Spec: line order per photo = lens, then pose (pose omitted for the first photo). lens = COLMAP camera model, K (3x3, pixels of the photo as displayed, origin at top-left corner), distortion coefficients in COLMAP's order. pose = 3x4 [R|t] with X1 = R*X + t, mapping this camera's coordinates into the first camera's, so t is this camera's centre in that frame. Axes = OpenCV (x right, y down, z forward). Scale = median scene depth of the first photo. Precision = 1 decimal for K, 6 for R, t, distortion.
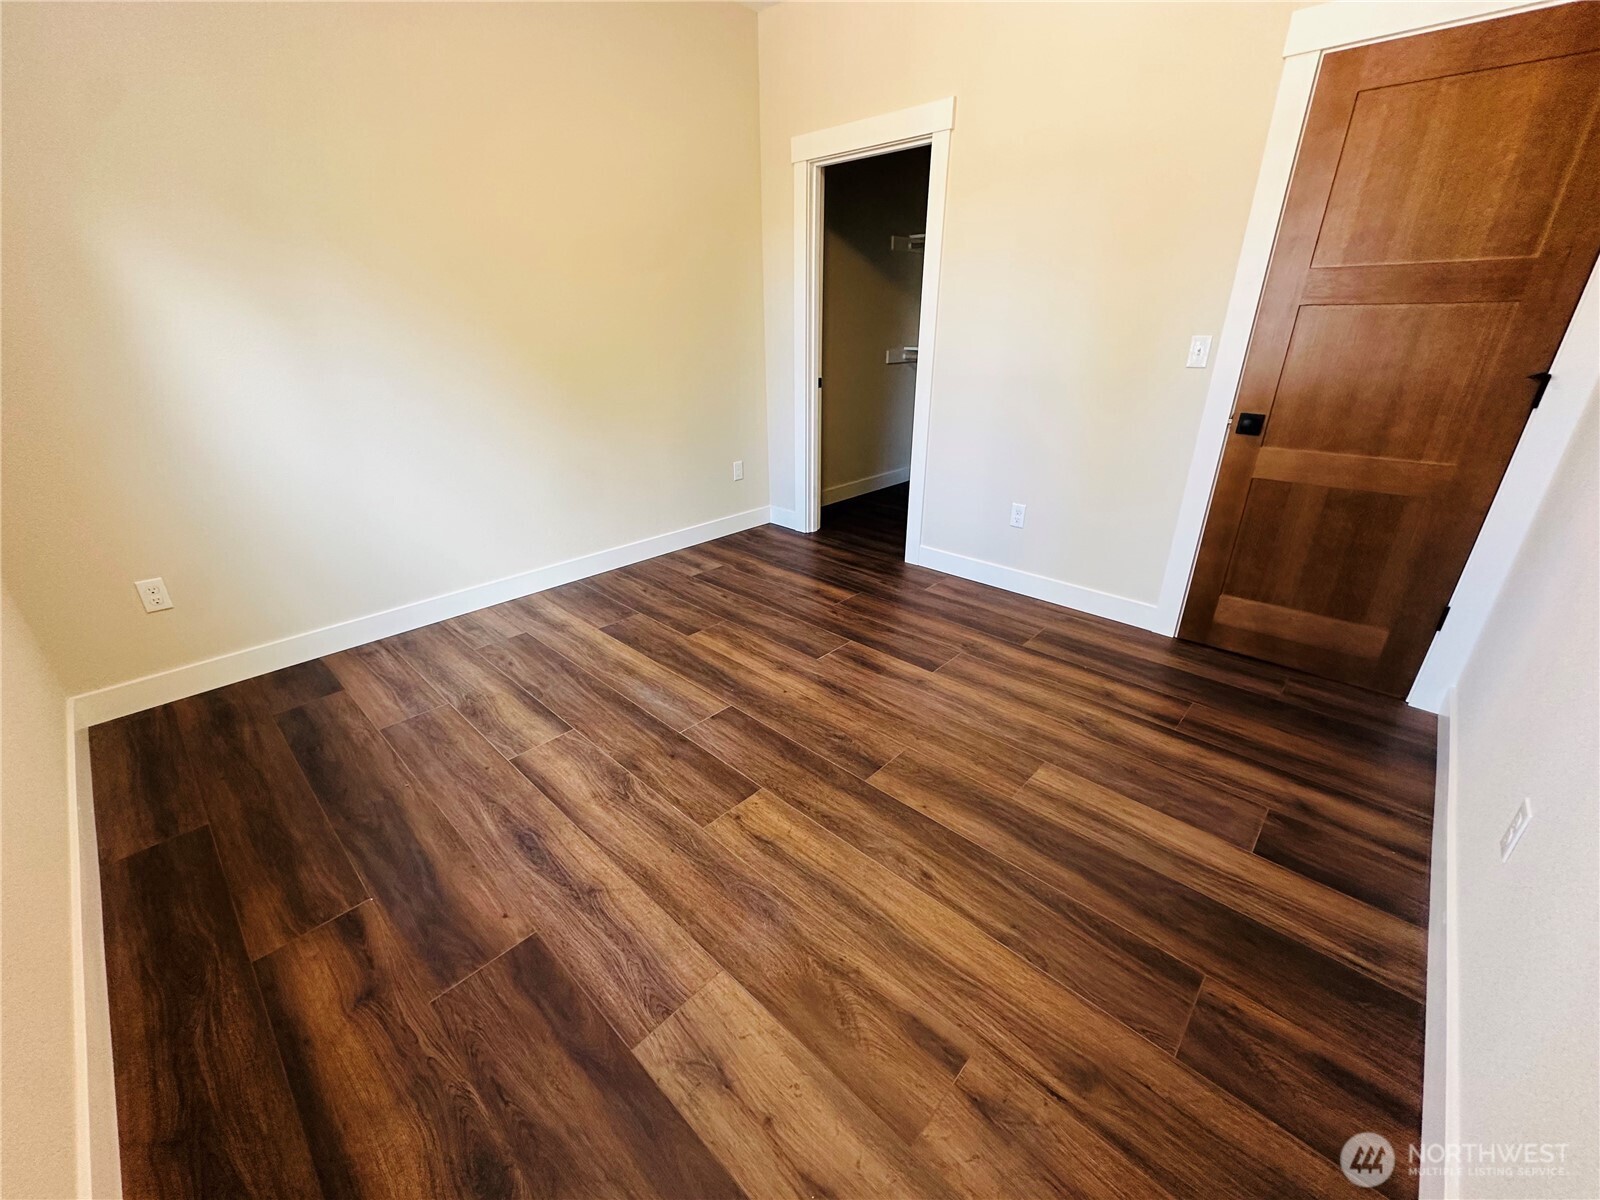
lens RADIAL K [[639.1, 0, 800.0], [0, 639.1, 600.0], [0, 0, 1]] dist [-0.002119, -0.000325]
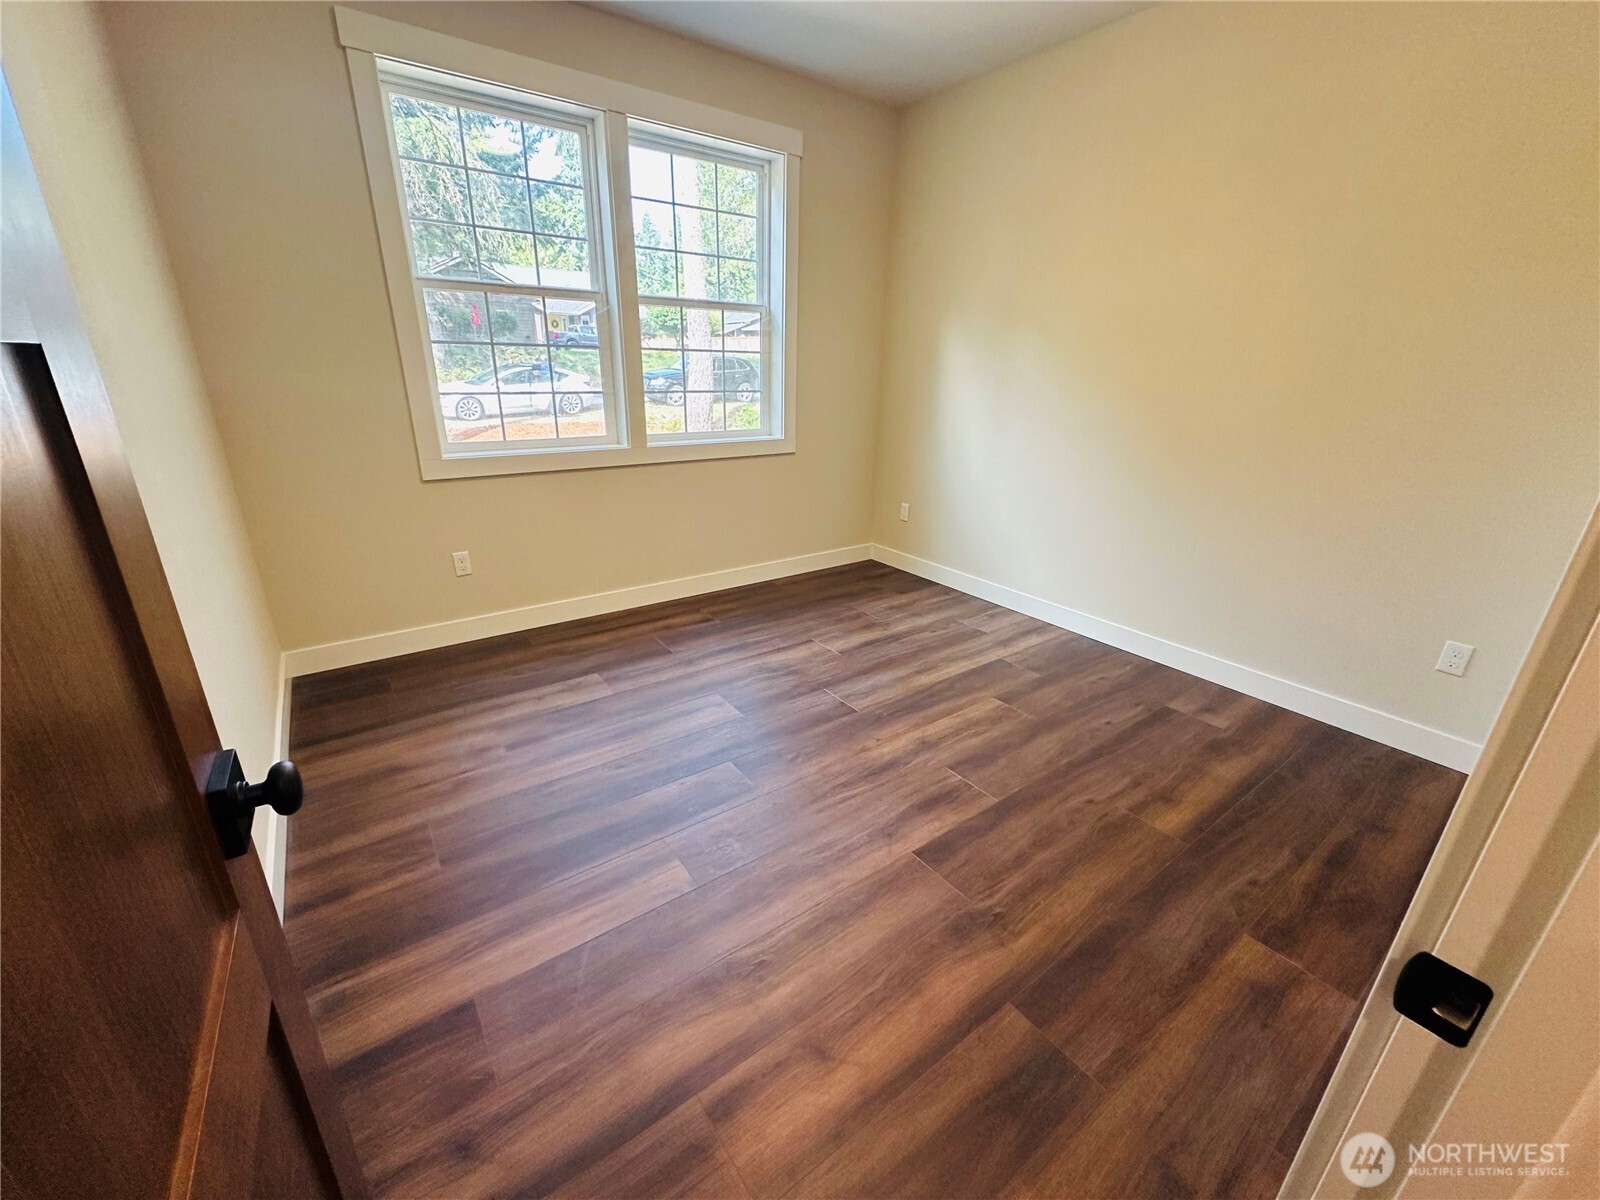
lens RADIAL K [[639.1, 0, 800.0], [0, 639.1, 600.0], [0, 0, 1]] dist [-0.002119, -0.000325]
pose [[-0.188063, 0.339613, -0.921572, 0.808279], [-0.415114, 0.822901, 0.387962, -0.357766], [0.890120, 0.455518, -0.013779, 0.762684]]
